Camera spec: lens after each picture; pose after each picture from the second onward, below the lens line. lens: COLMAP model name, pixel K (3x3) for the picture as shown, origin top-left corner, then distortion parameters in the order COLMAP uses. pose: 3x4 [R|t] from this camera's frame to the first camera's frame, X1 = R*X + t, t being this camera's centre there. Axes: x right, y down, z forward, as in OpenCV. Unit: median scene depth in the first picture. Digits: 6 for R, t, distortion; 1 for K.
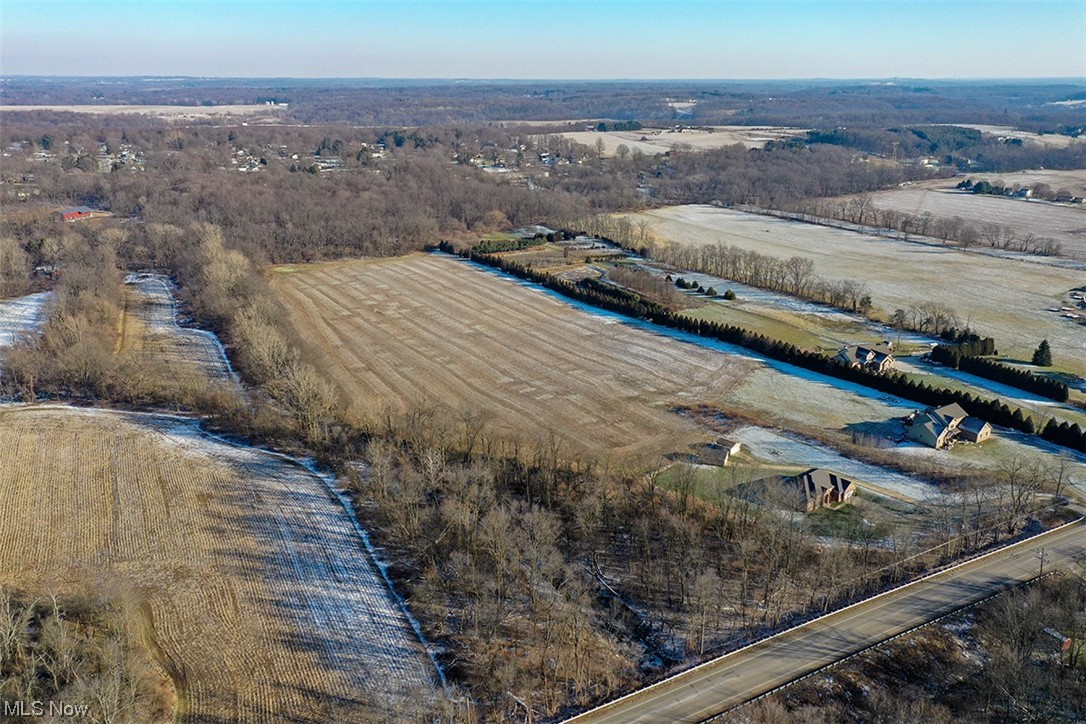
lens RADIAL K [[860.5, 0, 546.6], [0, 860.5, 358.0], [0, 0, 1]] dist [0.001877, 0.008693]
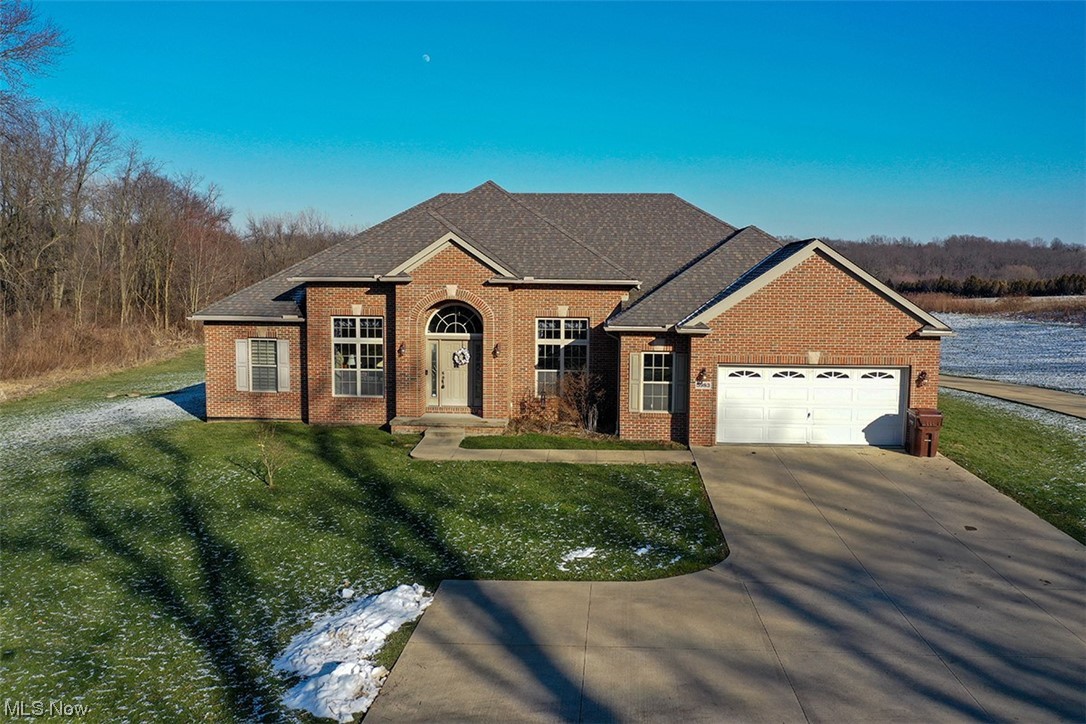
lens RADIAL K [[860.5, 0, 547.8], [0, 860.5, 365.9], [0, 0, 1]] dist [0.001877, 0.008693]
pose [[0.716319, 0.074744, -0.693758, 0.298828], [-0.219874, 0.967774, -0.122758, 0.130558], [0.662225, 0.240473, 0.709669, 0.701556]]
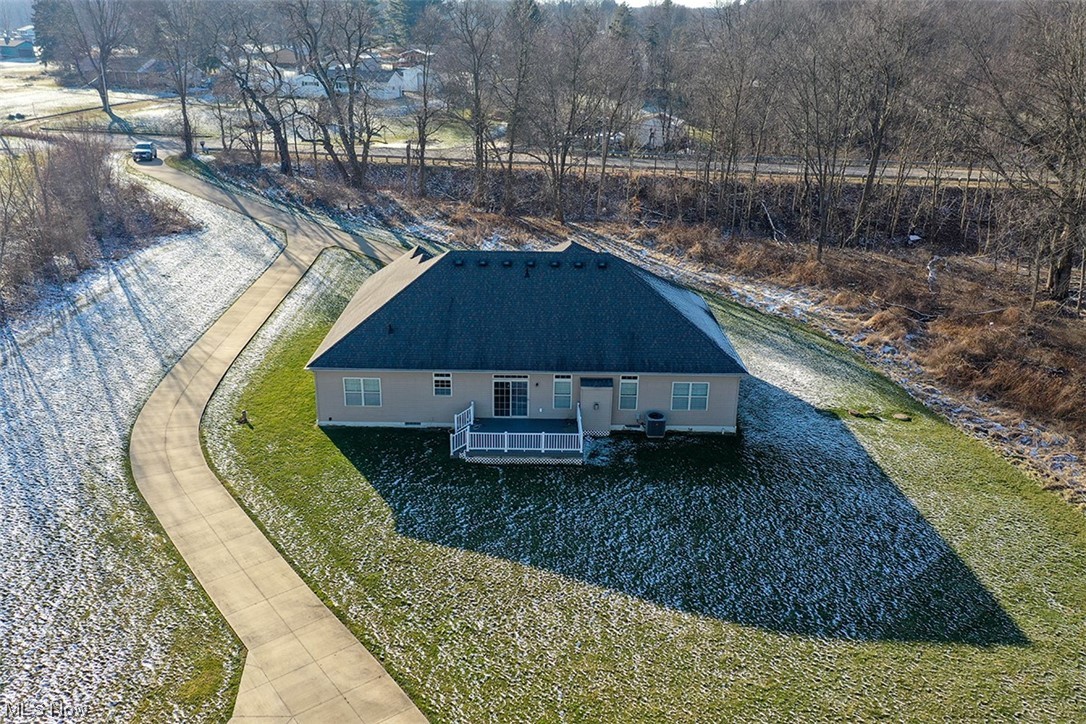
lens RADIAL K [[860.5, 0, 547.4], [0, 860.5, 360.4], [0, 0, 1]] dist [0.001877, 0.008693]
pose [[-0.766765, -0.246776, 0.592599, 0.149342], [0.179286, 0.804092, 0.566827, 0.039787], [-0.616383, 0.540868, -0.572306, 0.846365]]
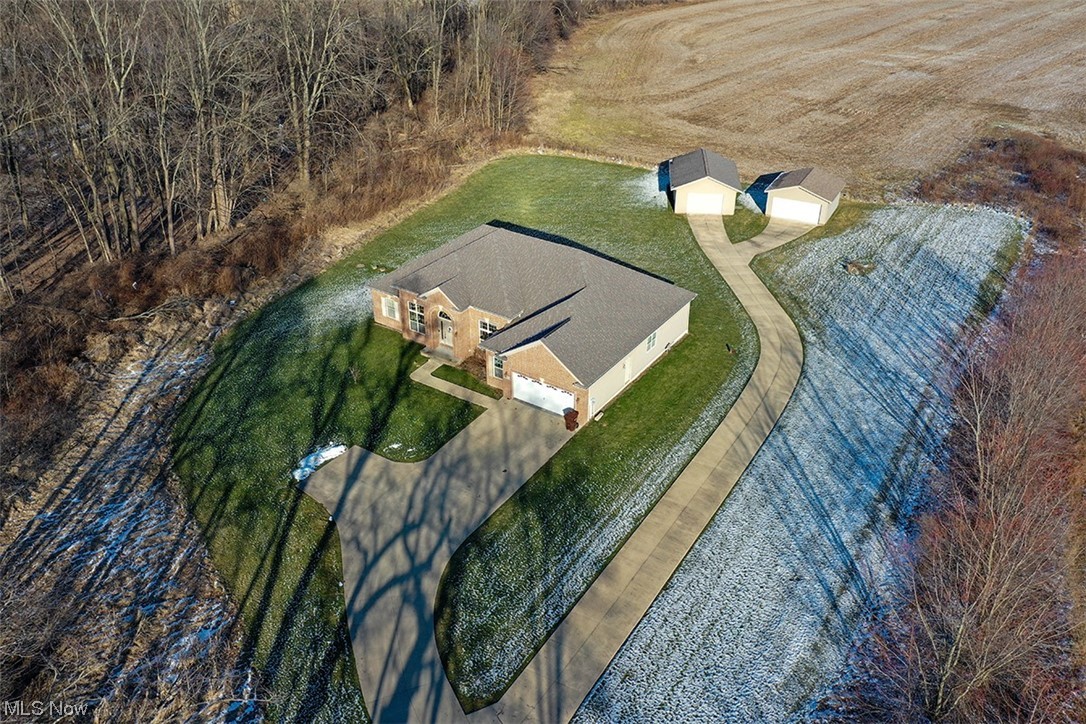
lens RADIAL K [[860.5, 0, 543.7], [0, 860.5, 355.6], [0, 0, 1]] dist [0.001877, 0.008693]
pose [[0.273137, 0.481608, -0.832736, 0.399303], [-0.301033, 0.864968, 0.401510, 0.049250], [0.913660, 0.141014, 0.381234, 0.699336]]
